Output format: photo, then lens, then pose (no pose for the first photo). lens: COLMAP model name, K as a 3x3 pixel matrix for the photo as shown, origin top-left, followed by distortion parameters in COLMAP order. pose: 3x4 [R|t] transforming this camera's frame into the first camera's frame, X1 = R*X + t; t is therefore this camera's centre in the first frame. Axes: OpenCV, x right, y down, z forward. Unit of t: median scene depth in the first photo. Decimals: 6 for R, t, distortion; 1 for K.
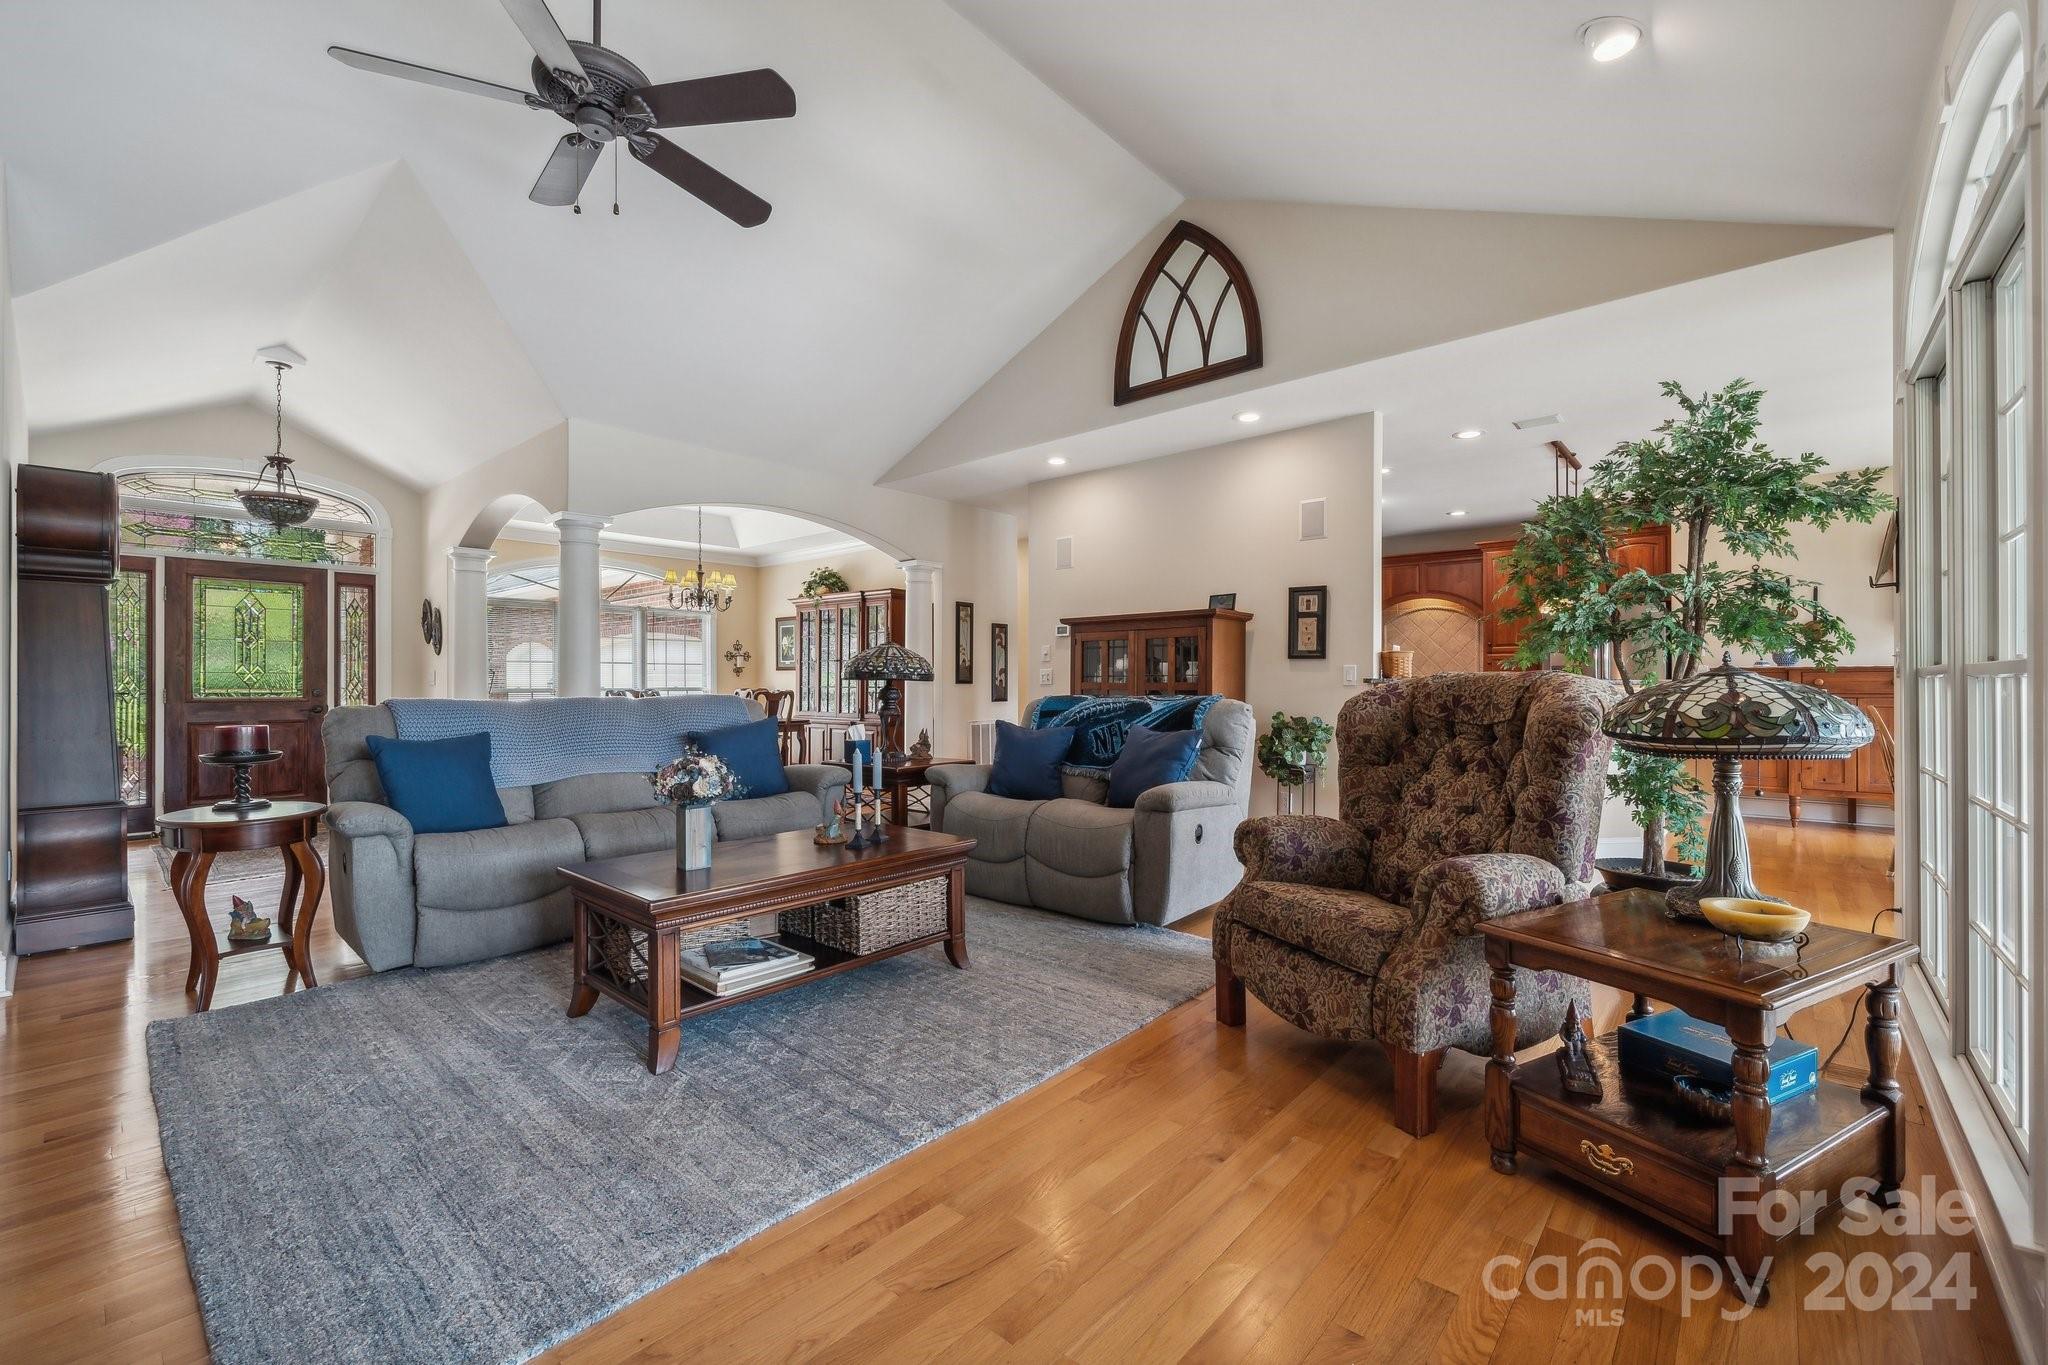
lens RADIAL K [[847.3, 0, 1044.1], [0, 847.3, 679.1], [0, 0, 1]] dist [-0.003281, 0.000757]
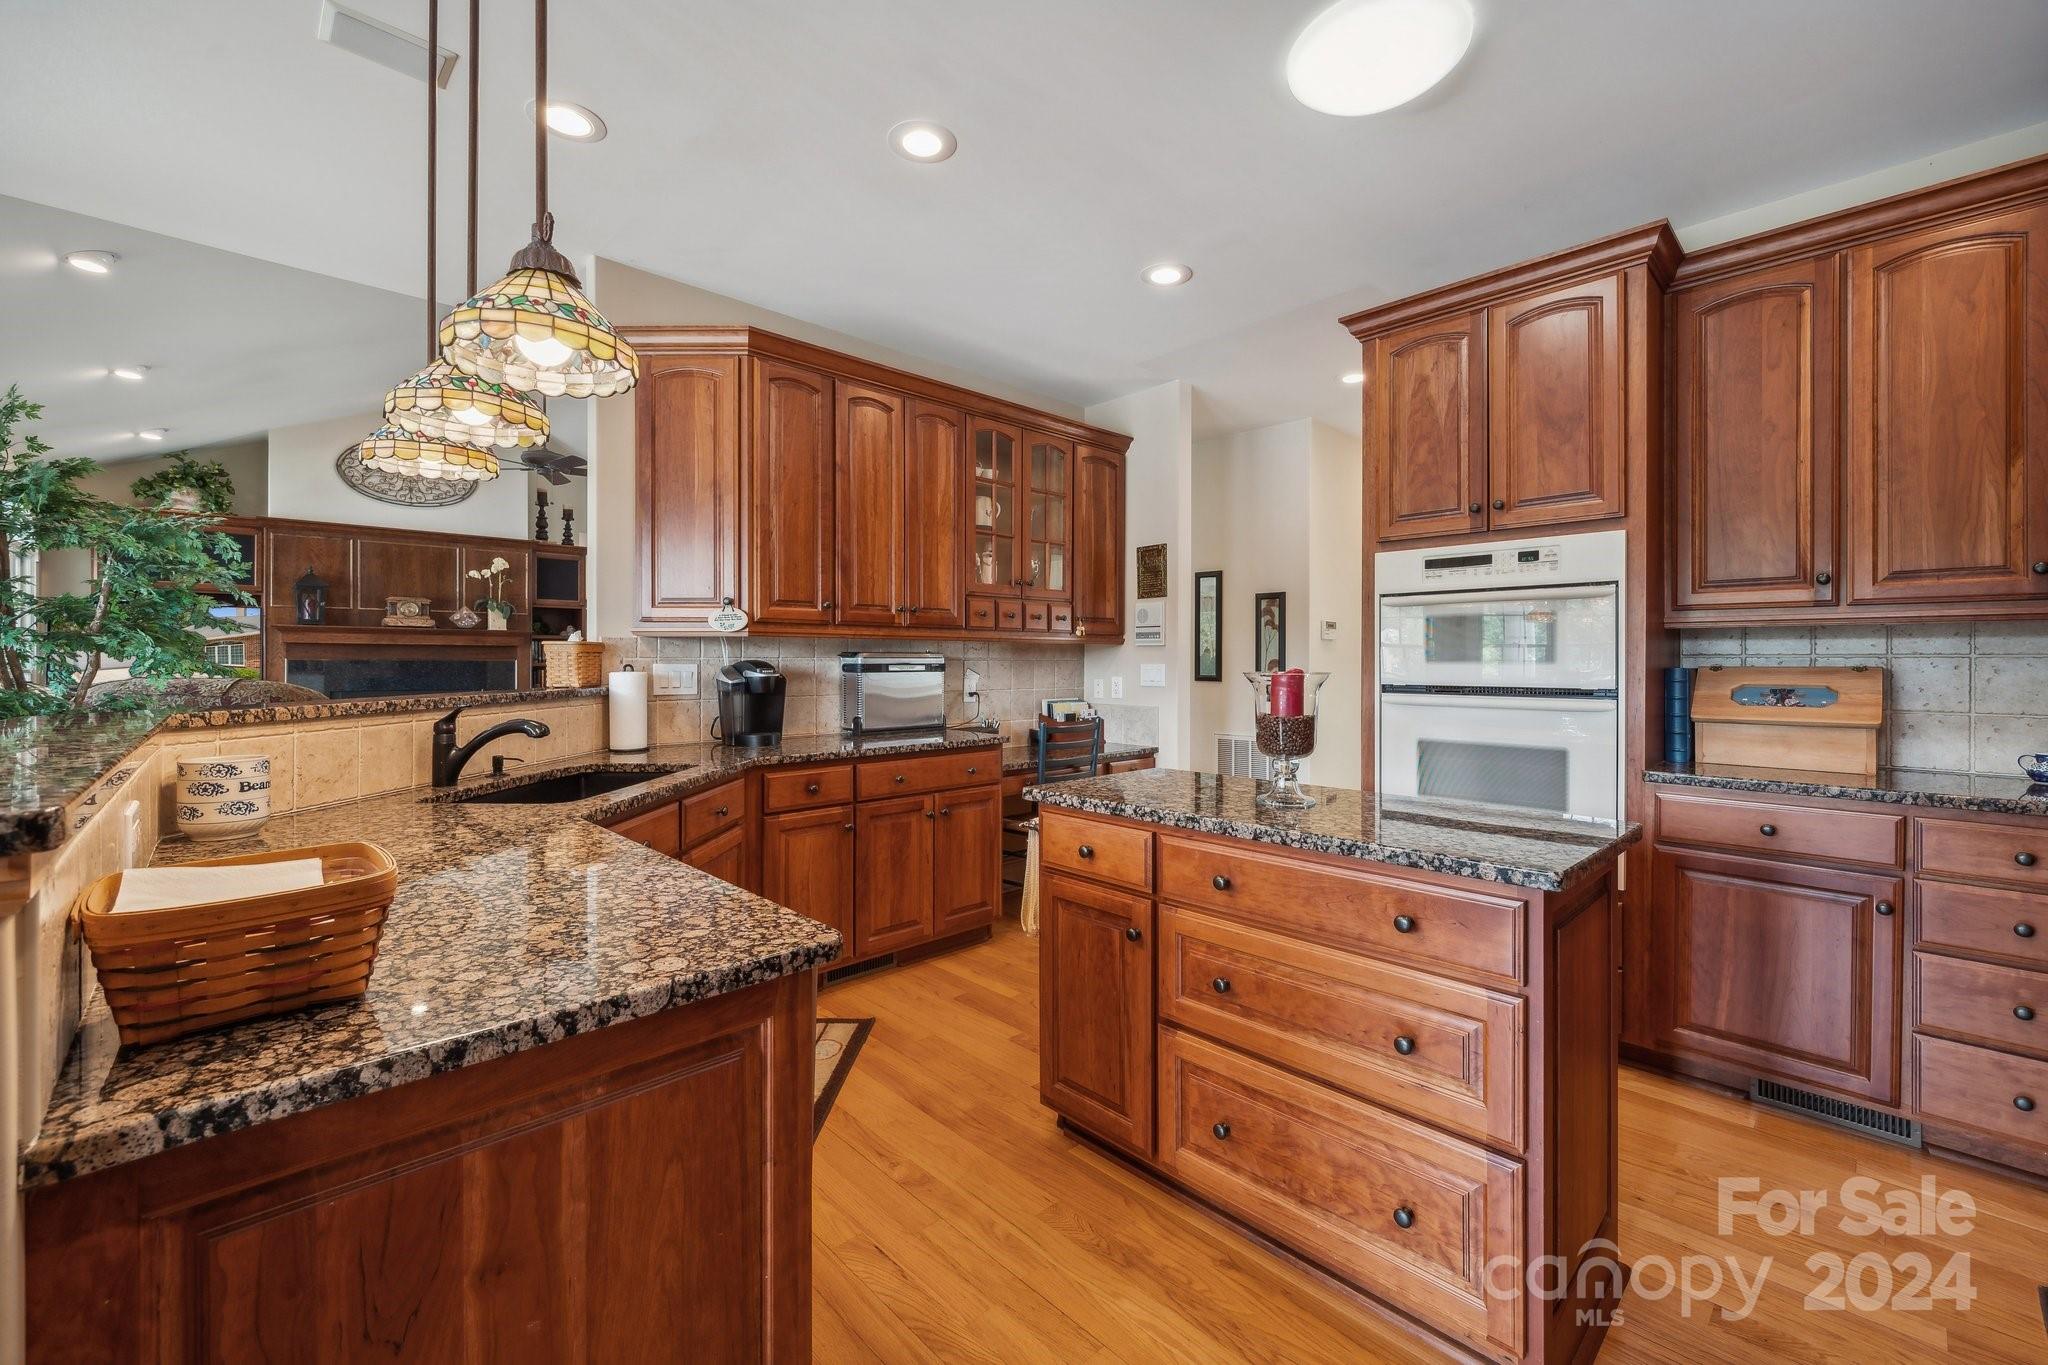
lens RADIAL K [[847.3, 0, 1028.7], [0, 847.3, 661.2], [0, 0, 1]] dist [-0.003281, 0.000757]
pose [[-0.099473, 0.001064, -0.995040, 0.807938], [0.003877, 0.999992, 0.000681, -0.015316], [0.995033, -0.003790, -0.099476, 1.095570]]
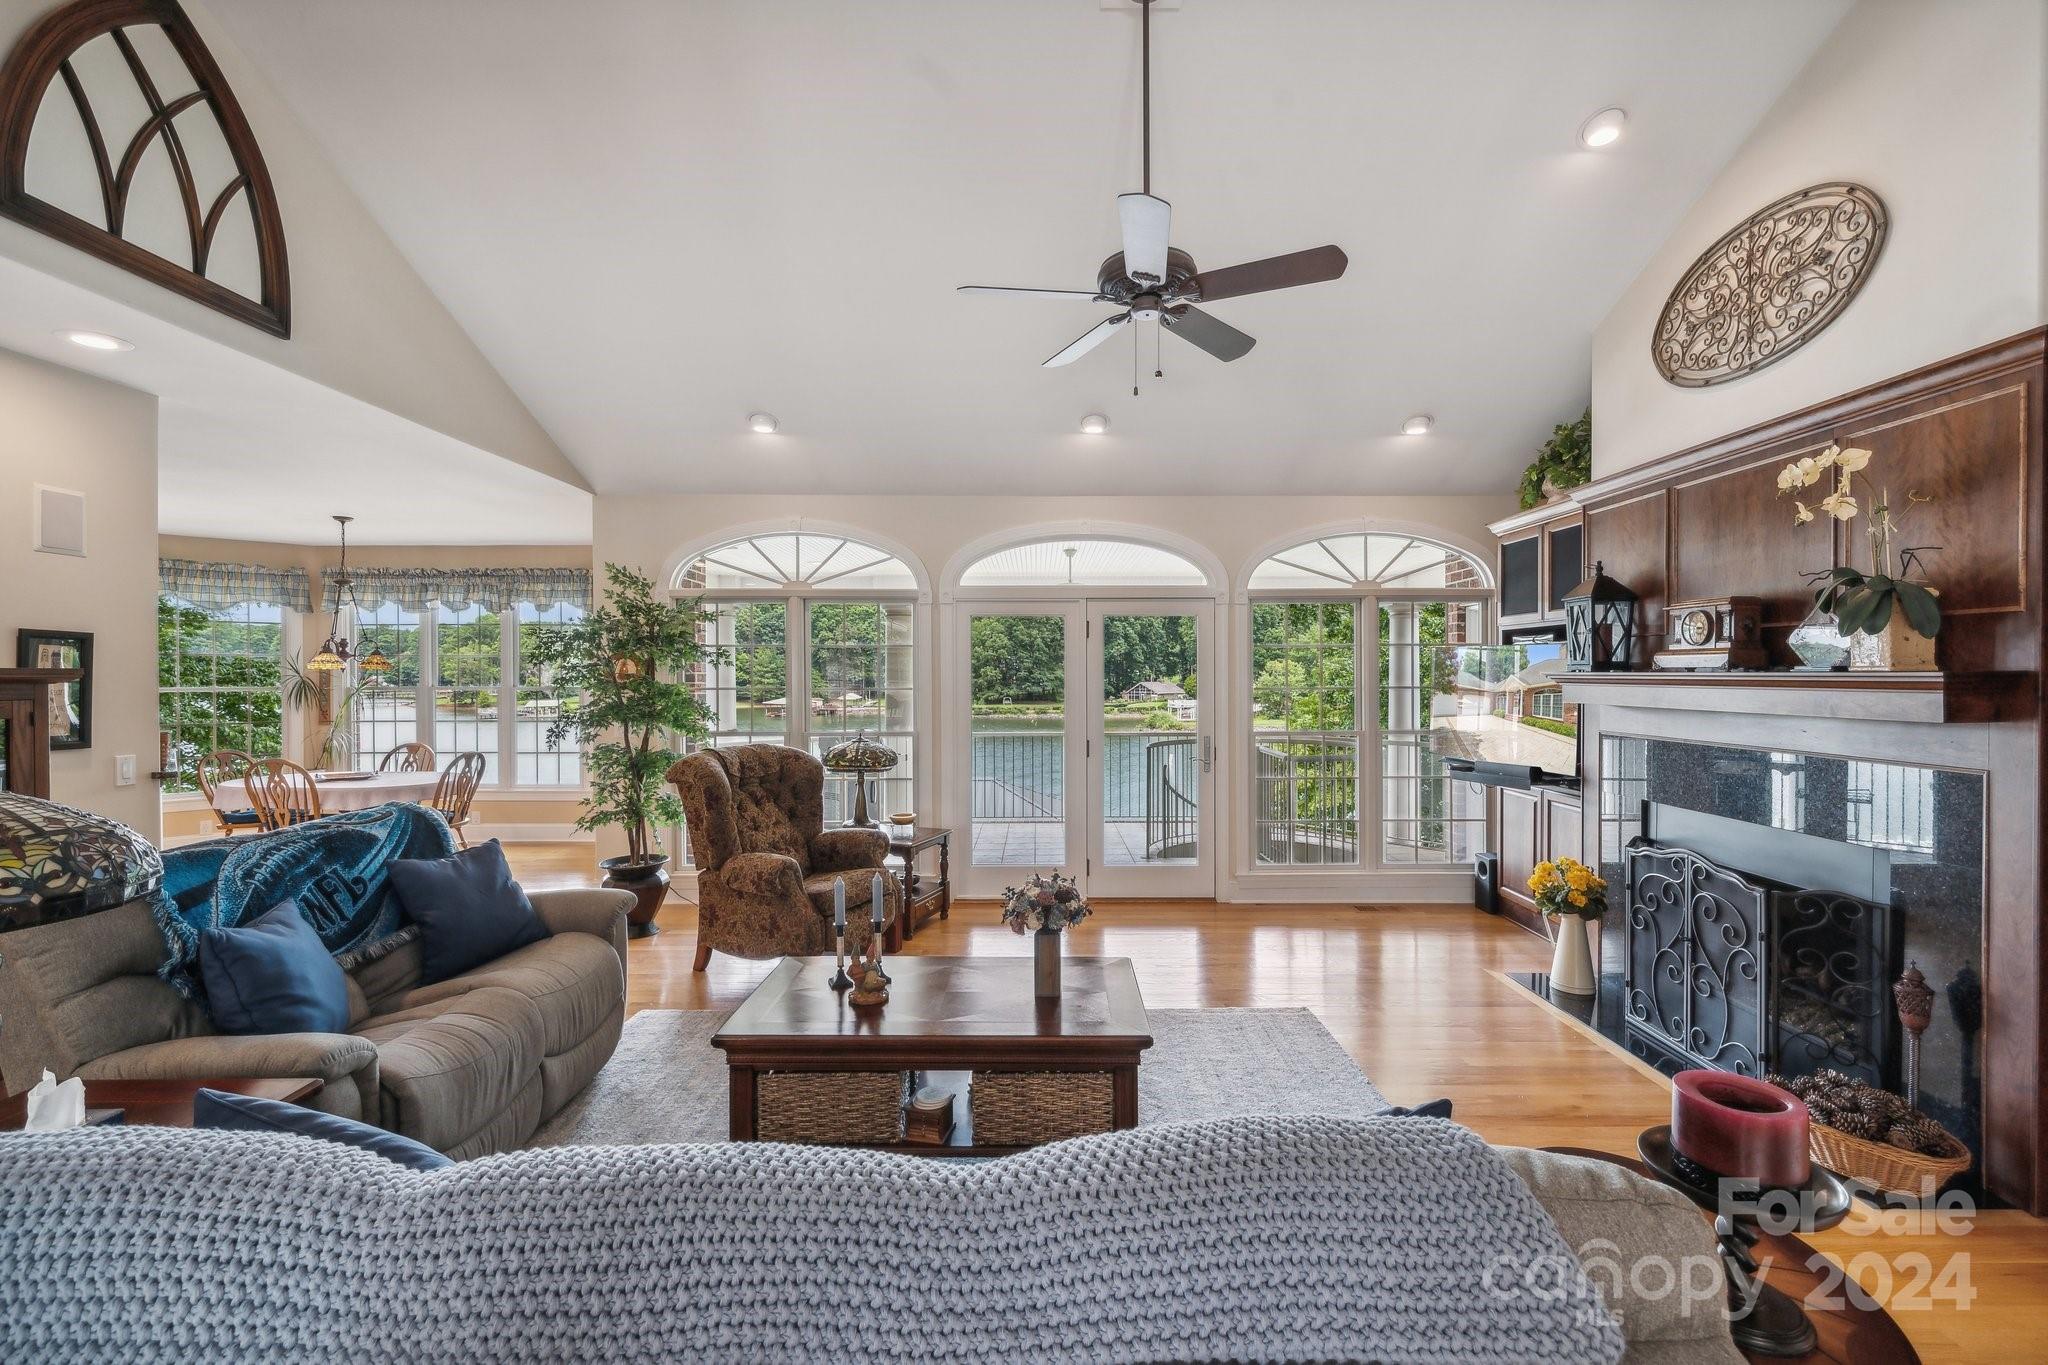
lens RADIAL K [[880.6, 0, 1024.8], [0, 880.6, 676.1], [0, 0, 1]] dist [0.003996, 0.000509]
pose [[-0.639263, 0.004200, 0.768977, -0.515388], [0.002043, 0.999991, -0.003763, -0.060910], [-0.768986, -0.000835, -0.639265, 0.728155]]
